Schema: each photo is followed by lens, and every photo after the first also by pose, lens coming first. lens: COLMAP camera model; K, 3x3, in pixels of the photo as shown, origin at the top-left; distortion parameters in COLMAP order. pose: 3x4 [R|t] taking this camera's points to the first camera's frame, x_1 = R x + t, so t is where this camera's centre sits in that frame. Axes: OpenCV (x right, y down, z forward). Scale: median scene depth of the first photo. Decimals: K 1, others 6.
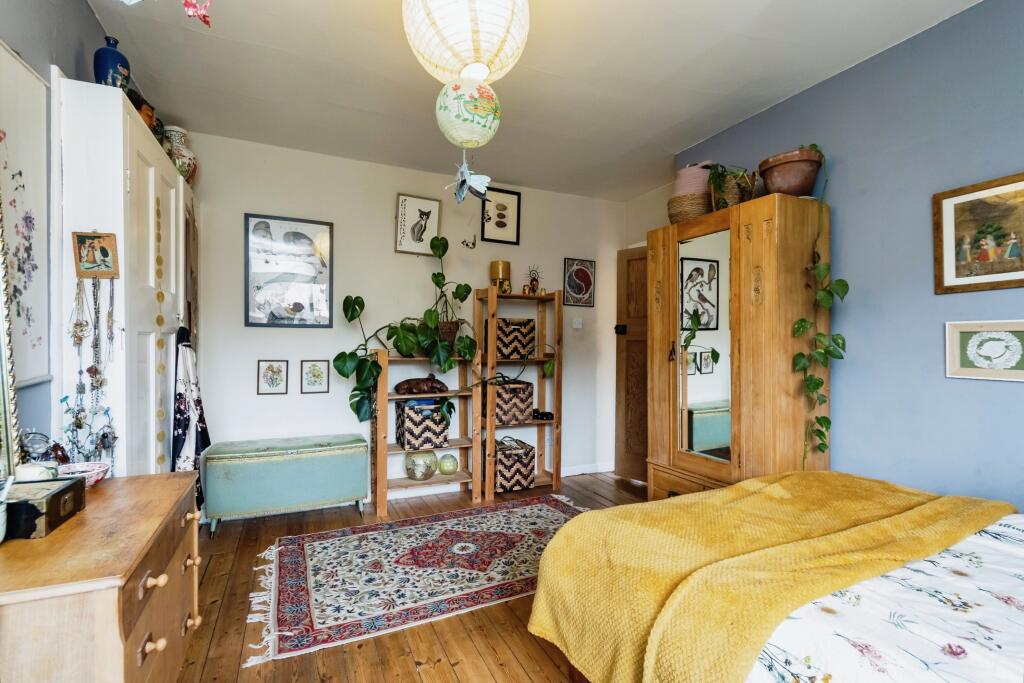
lens RADIAL K [[475.1, 0, 513.0], [0, 475.1, 341.4], [0, 0, 1]] dist [0.000045, 0.000086]
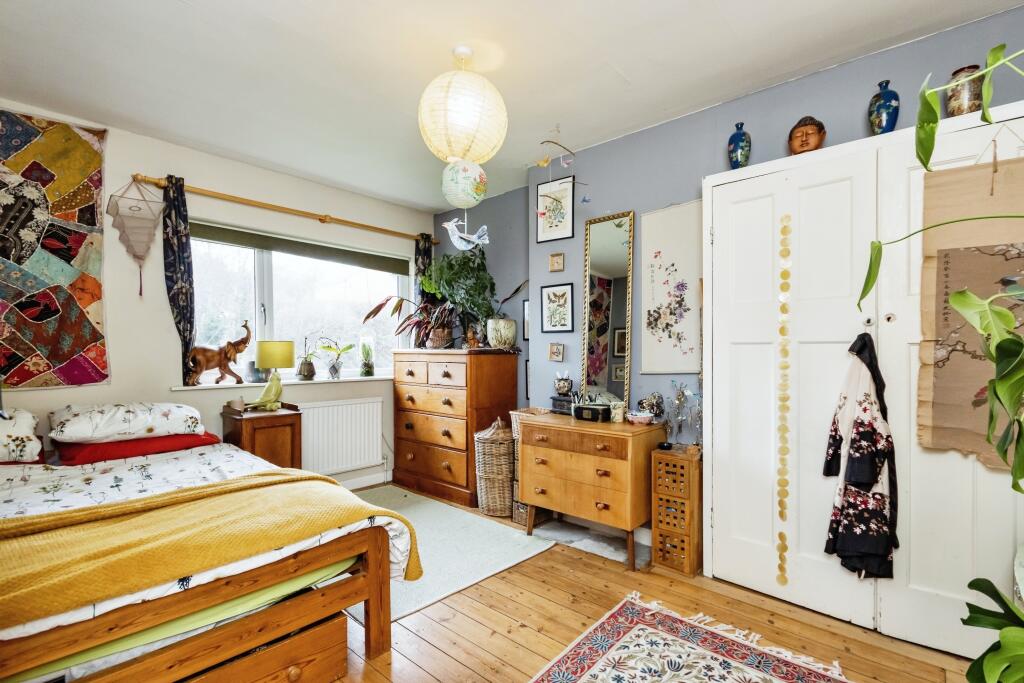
lens RADIAL K [[475.1, 0, 511.3], [0, 475.1, 345.7], [0, 0, 1]] dist [0.000045, 0.000086]
pose [[-0.912397, -0.000139, -0.409307, 0.269017], [0.000462, 0.999999, -0.001370, -0.011769], [0.409307, -0.001439, -0.912396, 1.801089]]
